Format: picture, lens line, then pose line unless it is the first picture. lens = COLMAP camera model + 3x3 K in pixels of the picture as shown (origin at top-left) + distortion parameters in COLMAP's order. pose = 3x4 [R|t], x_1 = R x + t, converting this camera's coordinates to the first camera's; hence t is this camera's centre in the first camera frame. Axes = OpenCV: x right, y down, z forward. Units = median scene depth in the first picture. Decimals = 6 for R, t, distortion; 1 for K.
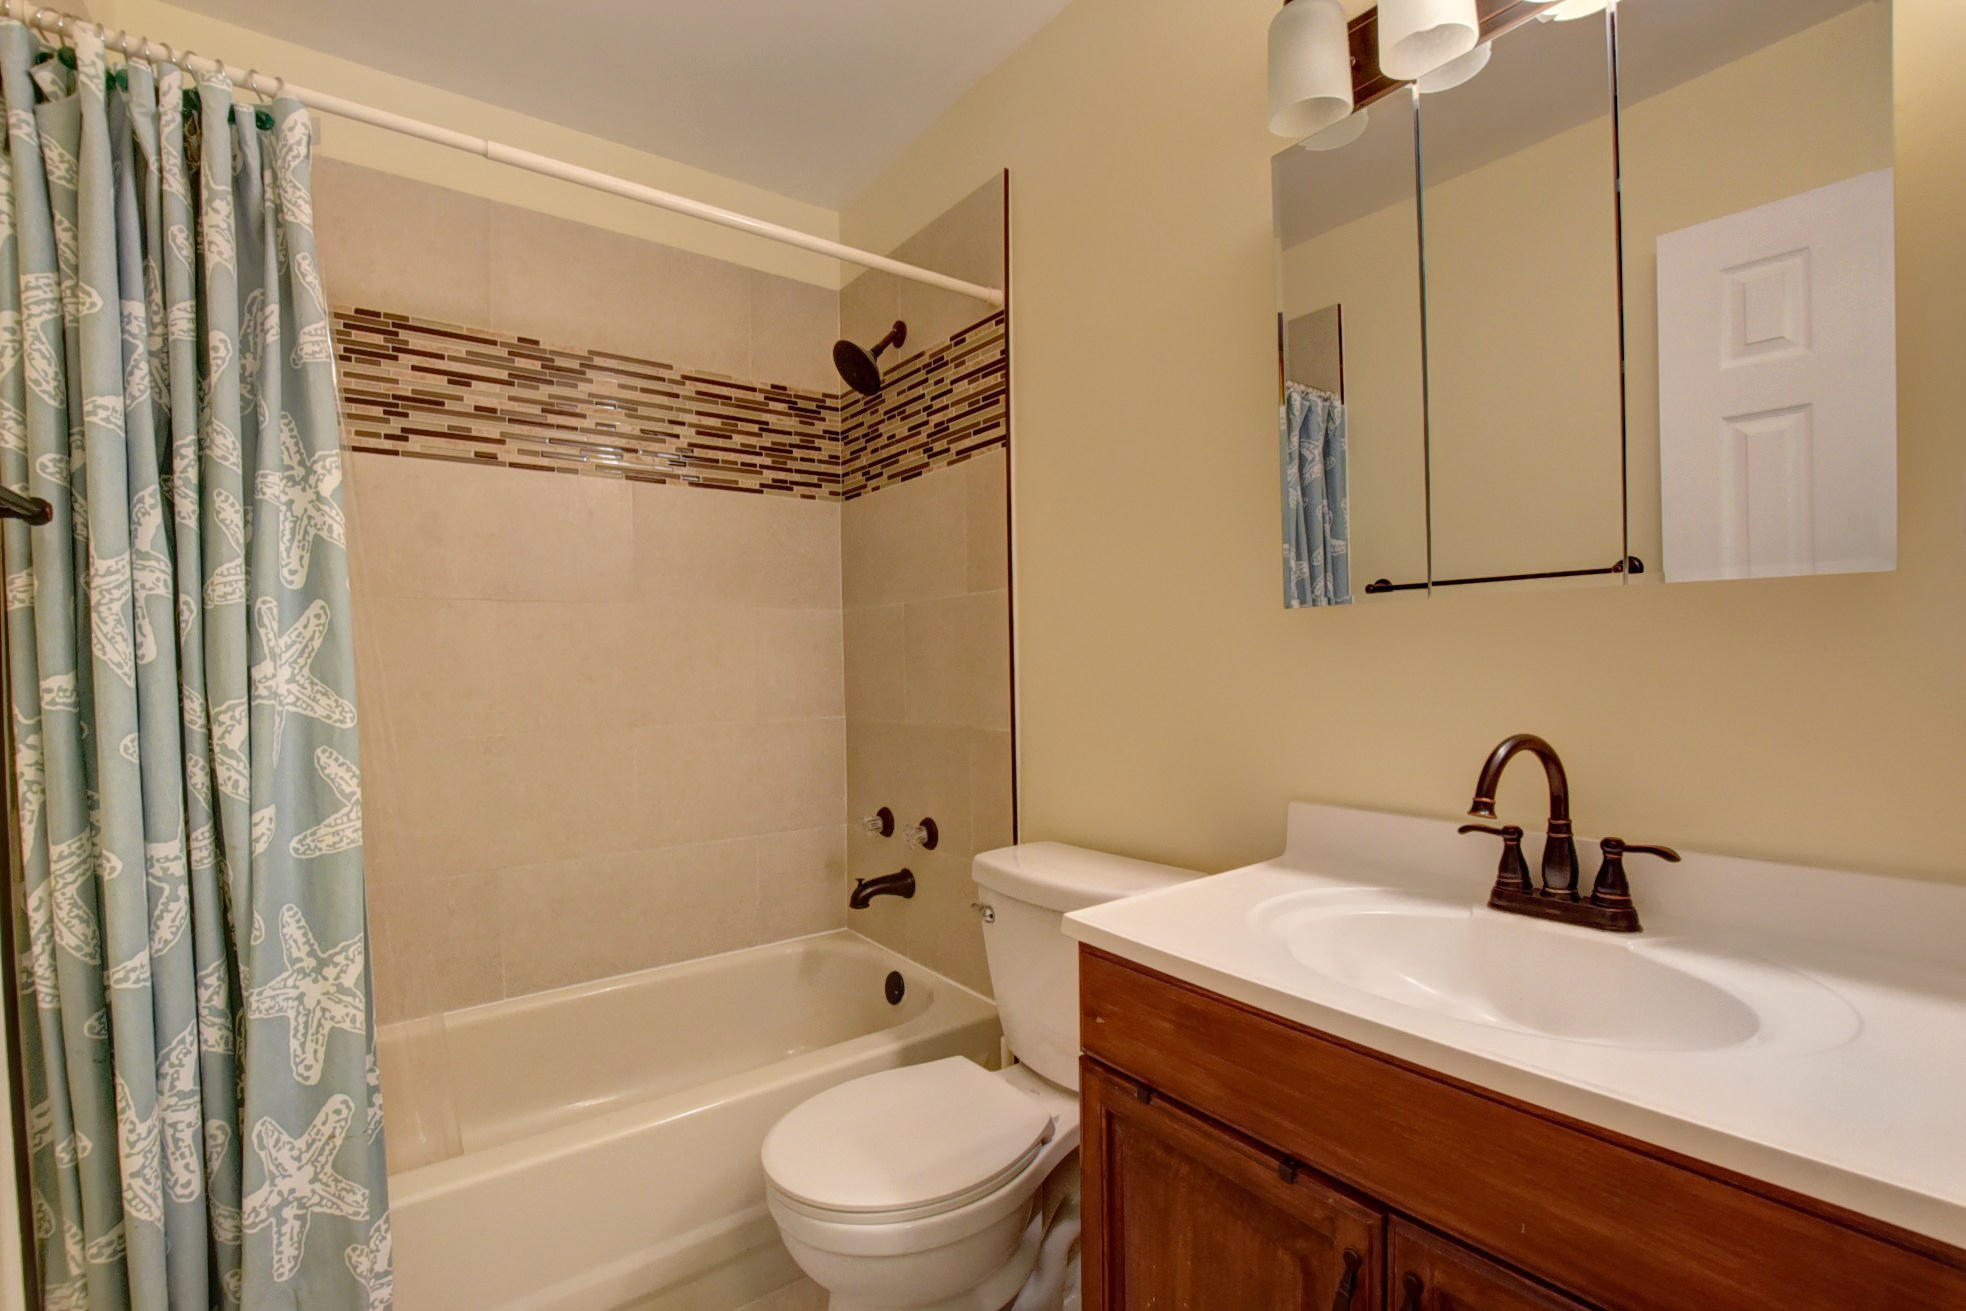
lens RADIAL K [[866.6, 0, 995.3], [0, 866.6, 670.8], [0, 0, 1]] dist [-0.033216, 0.000584]
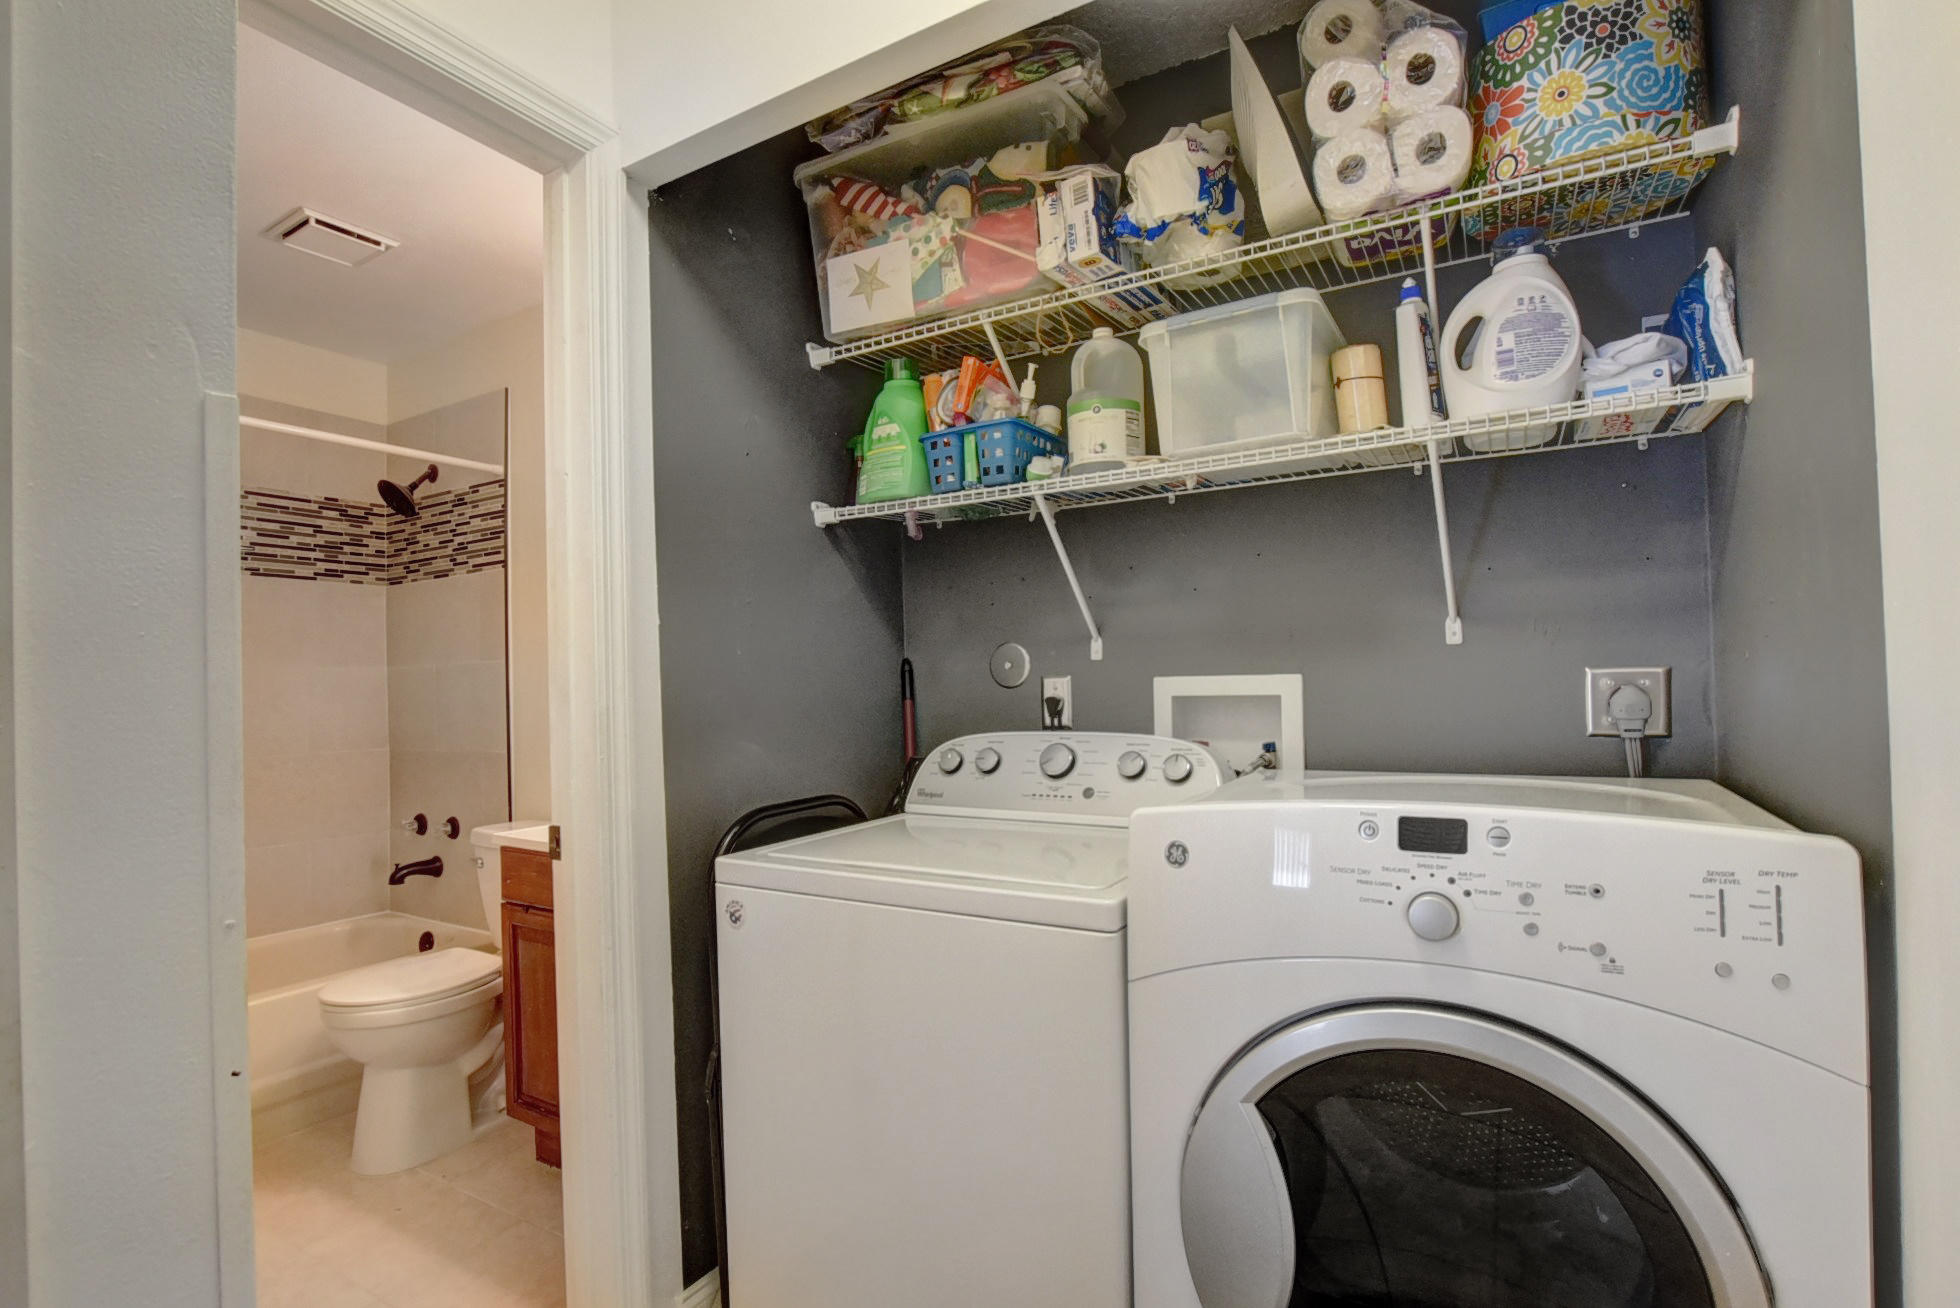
lens RADIAL K [[910.4, 0, 986.4], [0, 910.4, 670.5], [0, 0, 1]] dist [-0.026065, 0.000842]
pose [[0.925471, -0.000533, 0.378819, 0.167666], [0.013537, 0.999407, -0.031666, -0.011704], [-0.378577, 0.034434, 0.924929, -0.687690]]
